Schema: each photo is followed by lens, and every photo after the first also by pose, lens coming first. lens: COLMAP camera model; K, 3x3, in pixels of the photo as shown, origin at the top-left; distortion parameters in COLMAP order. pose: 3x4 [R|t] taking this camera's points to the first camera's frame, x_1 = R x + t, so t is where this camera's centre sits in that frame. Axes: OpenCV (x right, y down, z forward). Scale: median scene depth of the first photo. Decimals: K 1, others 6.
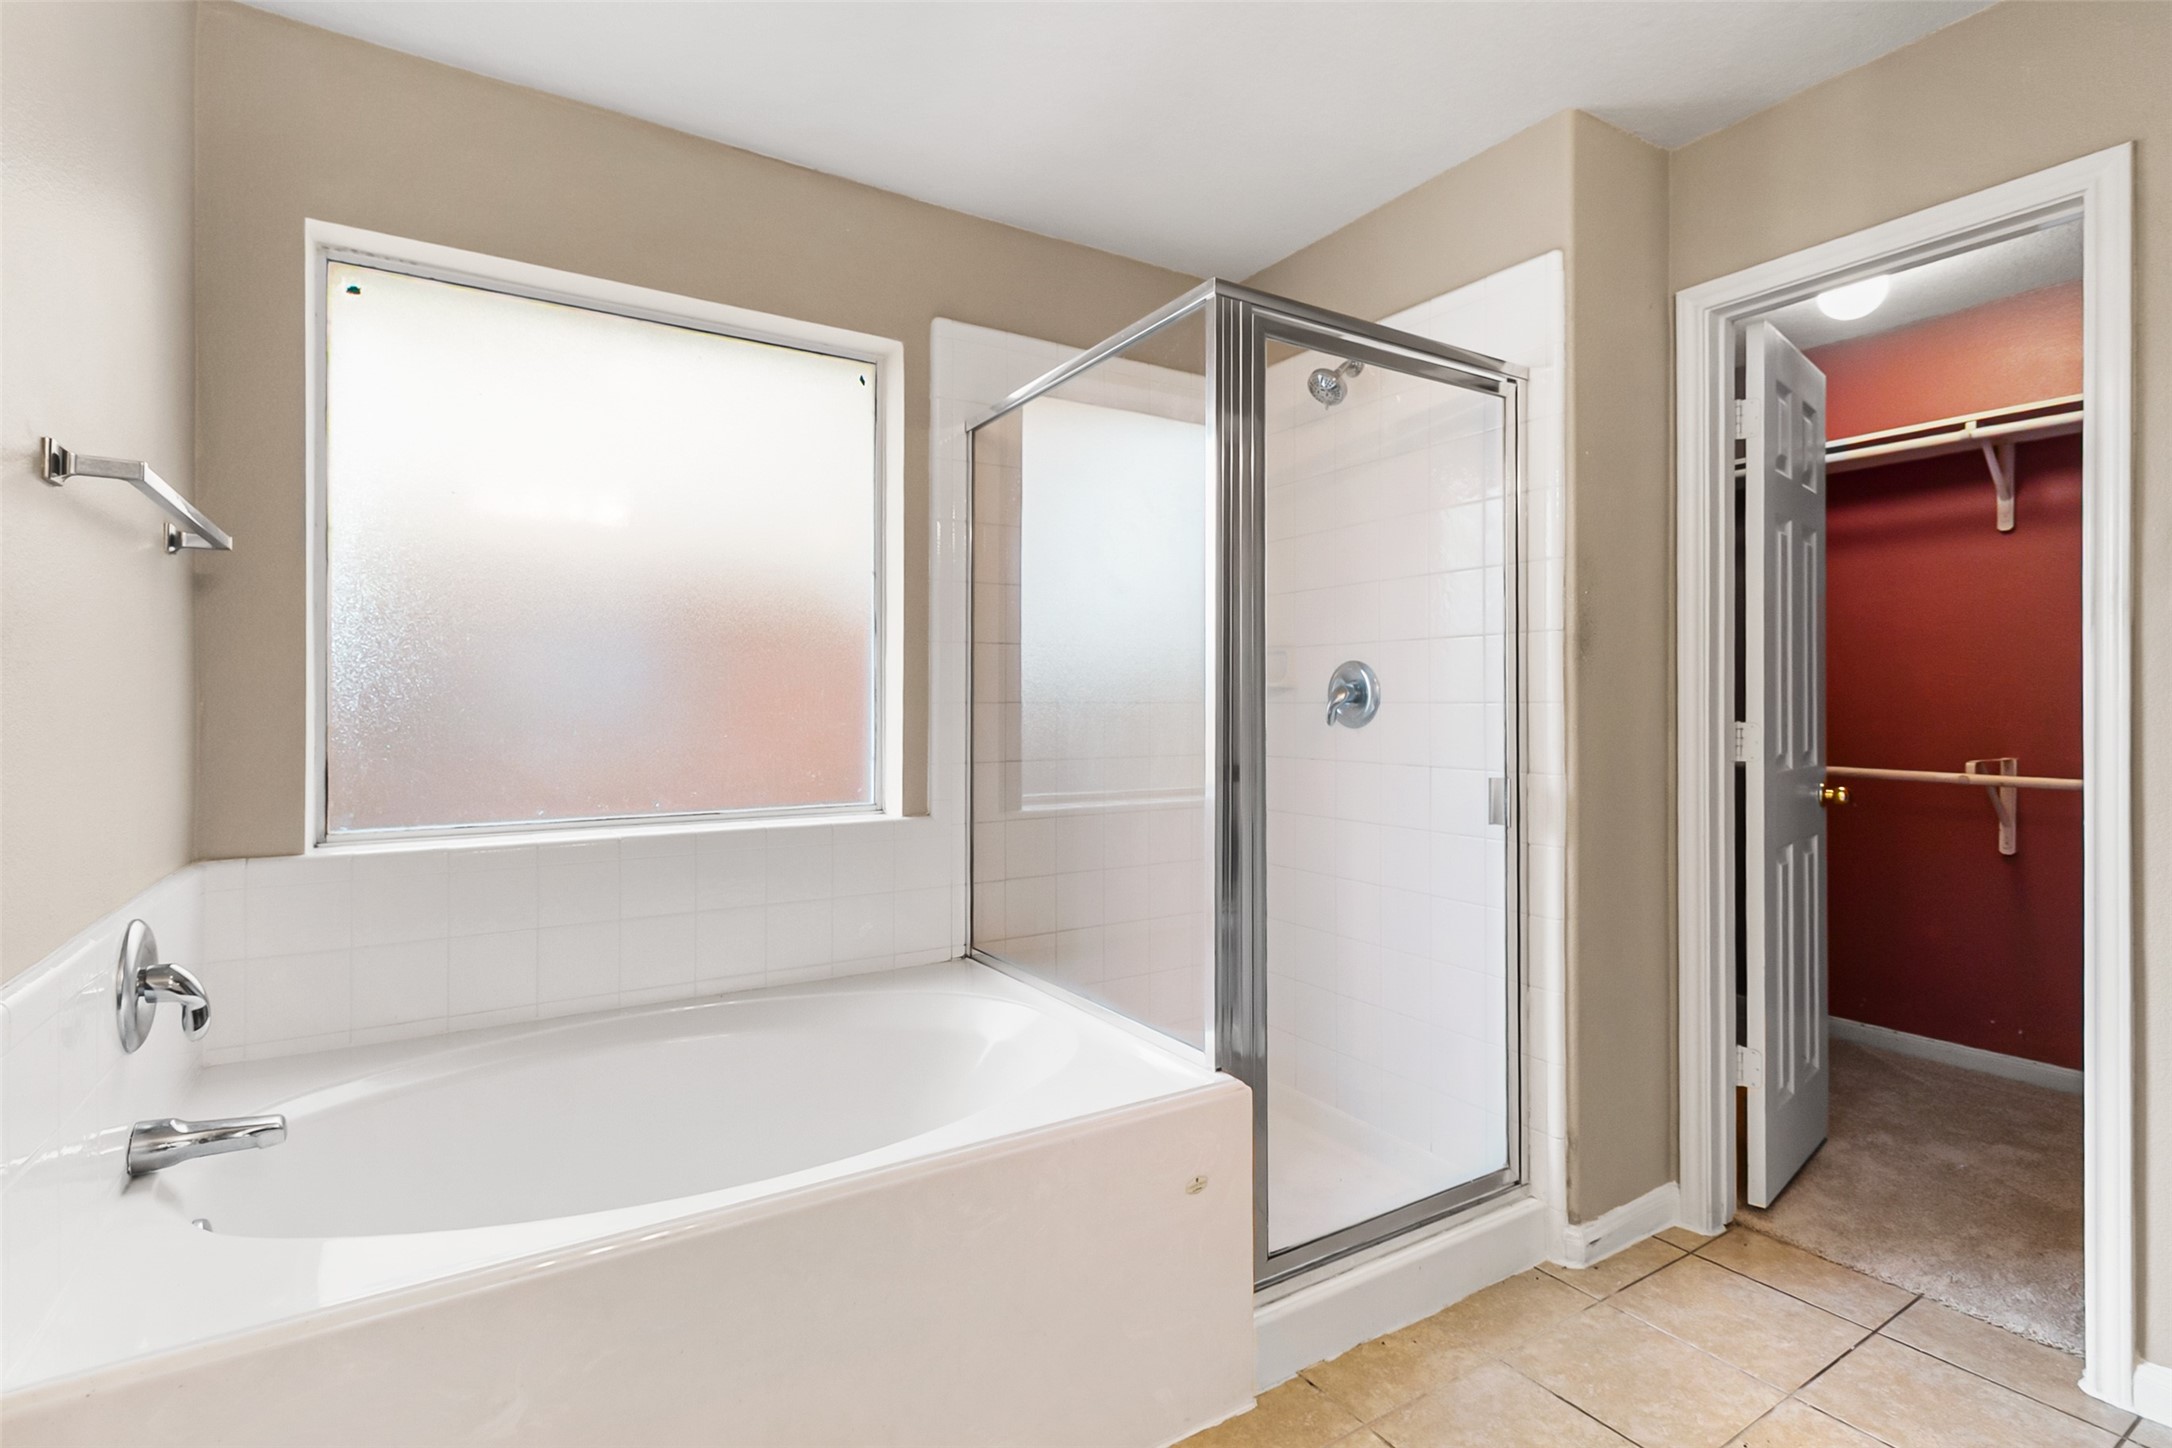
lens RADIAL K [[1016.4, 0, 1089.6], [0, 1016.4, 733.6], [0, 0, 1]] dist [-0.001147, 0.000351]
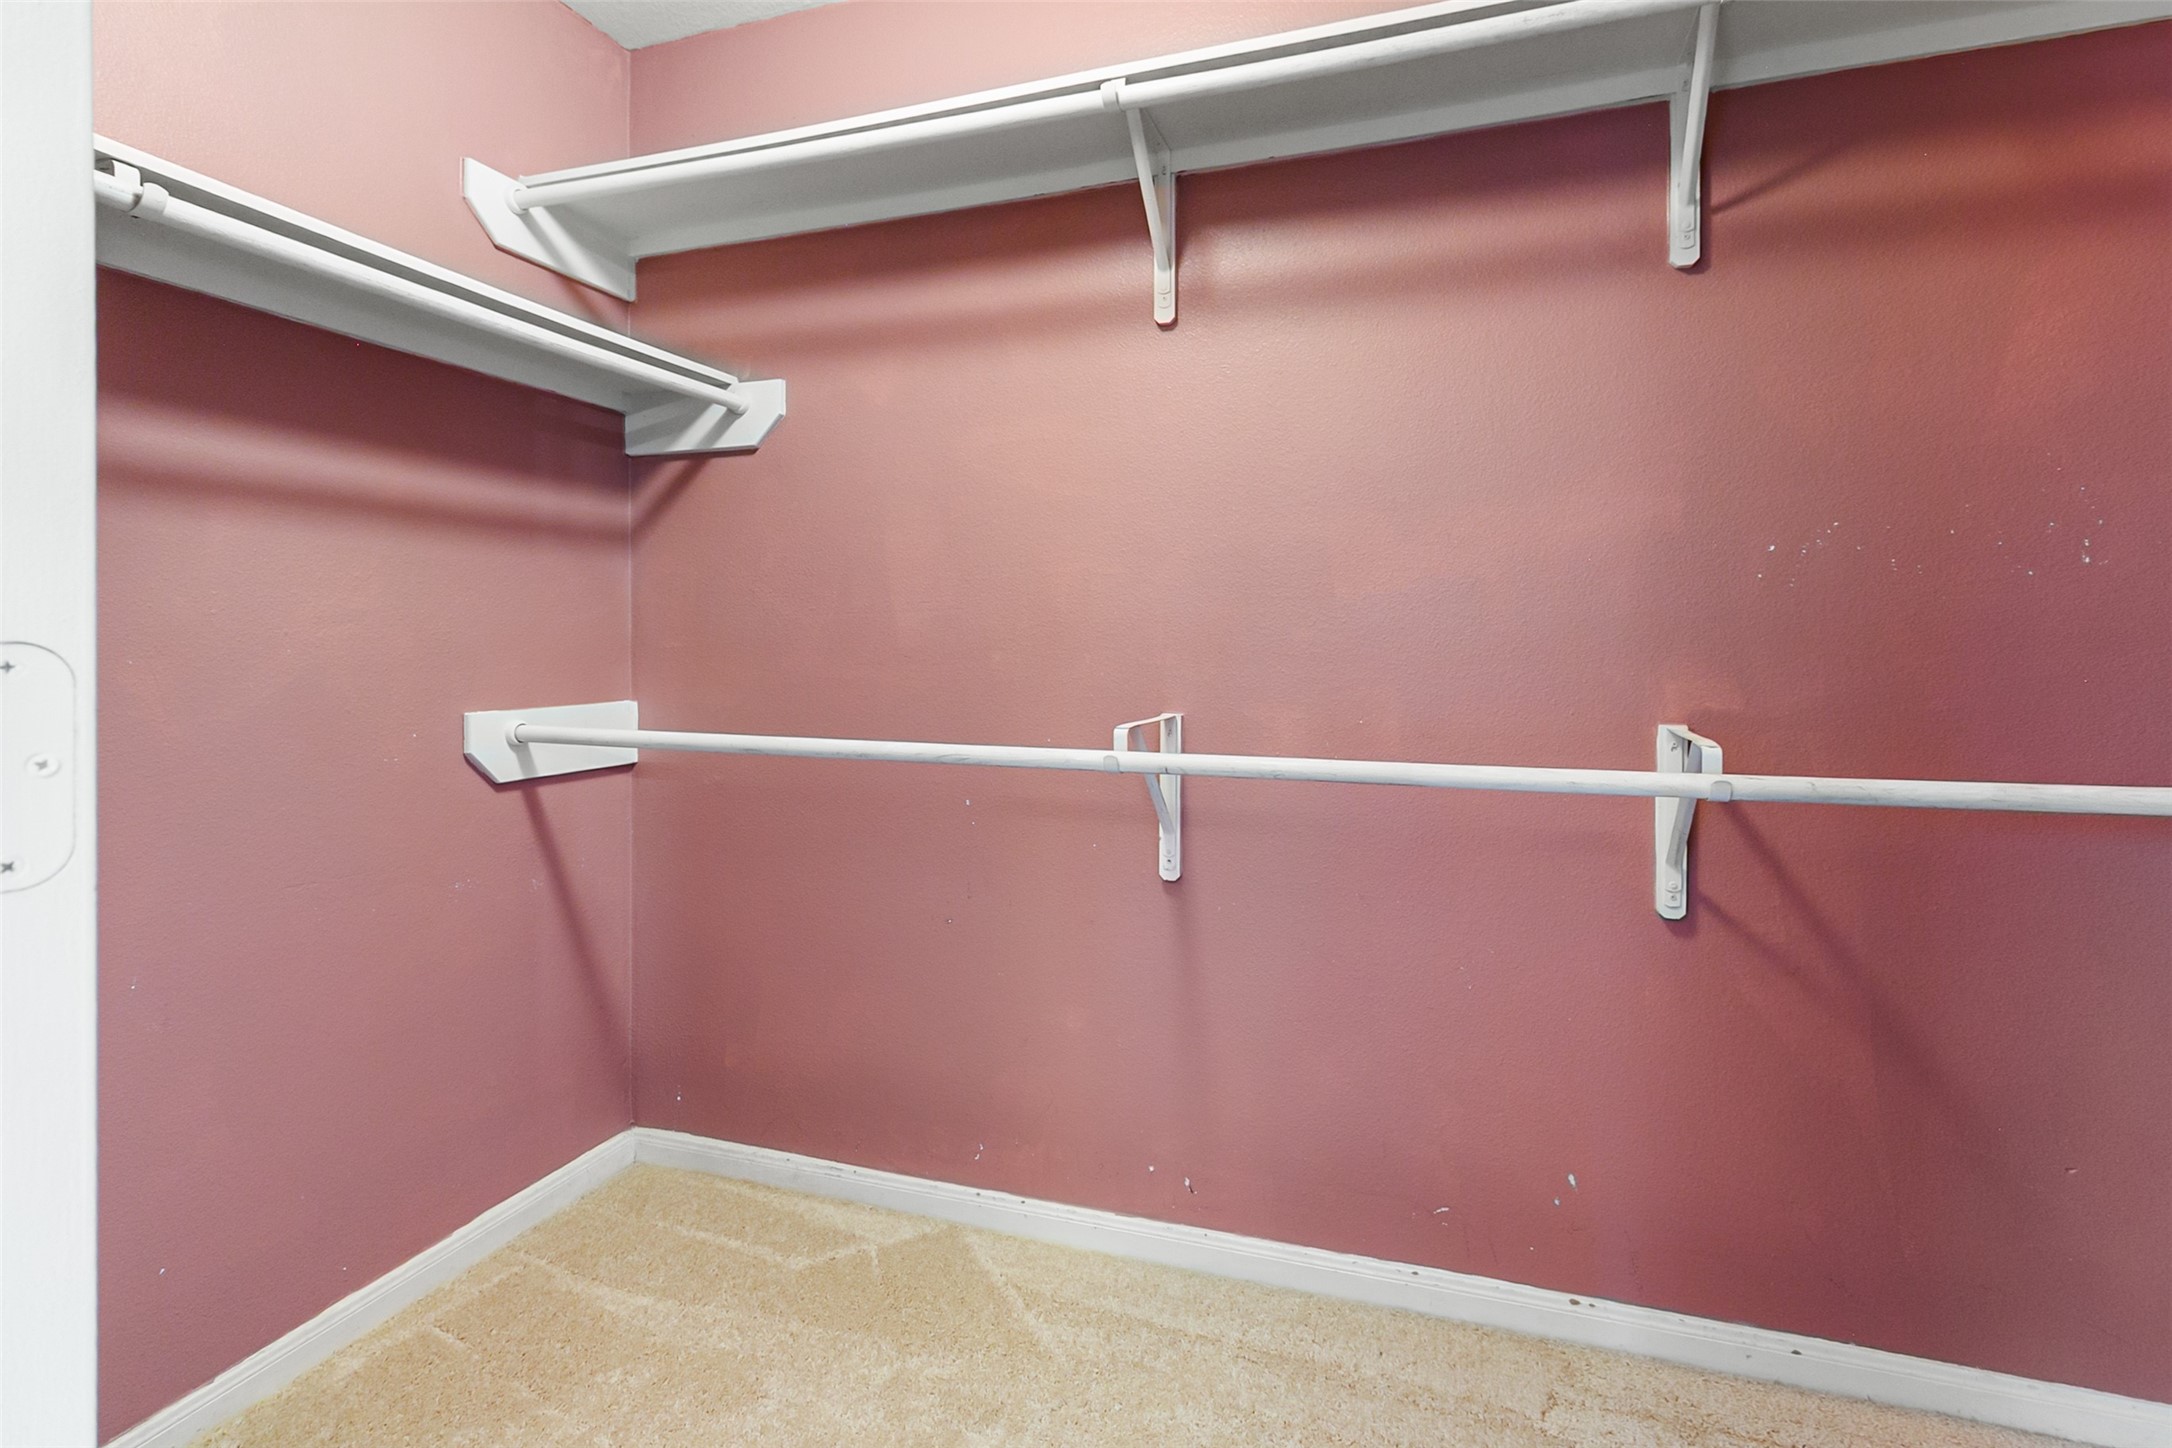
lens RADIAL K [[1016.4, 0, 1089.6], [0, 1016.4, 733.6], [0, 0, 1]] dist [-0.001147, 0.000351]
pose [[0.790655, -0.008742, 0.612199, 0.506424], [0.006491, 0.999962, 0.005896, 0.026274], [-0.612227, -0.000688, 0.790681, 0.562044]]
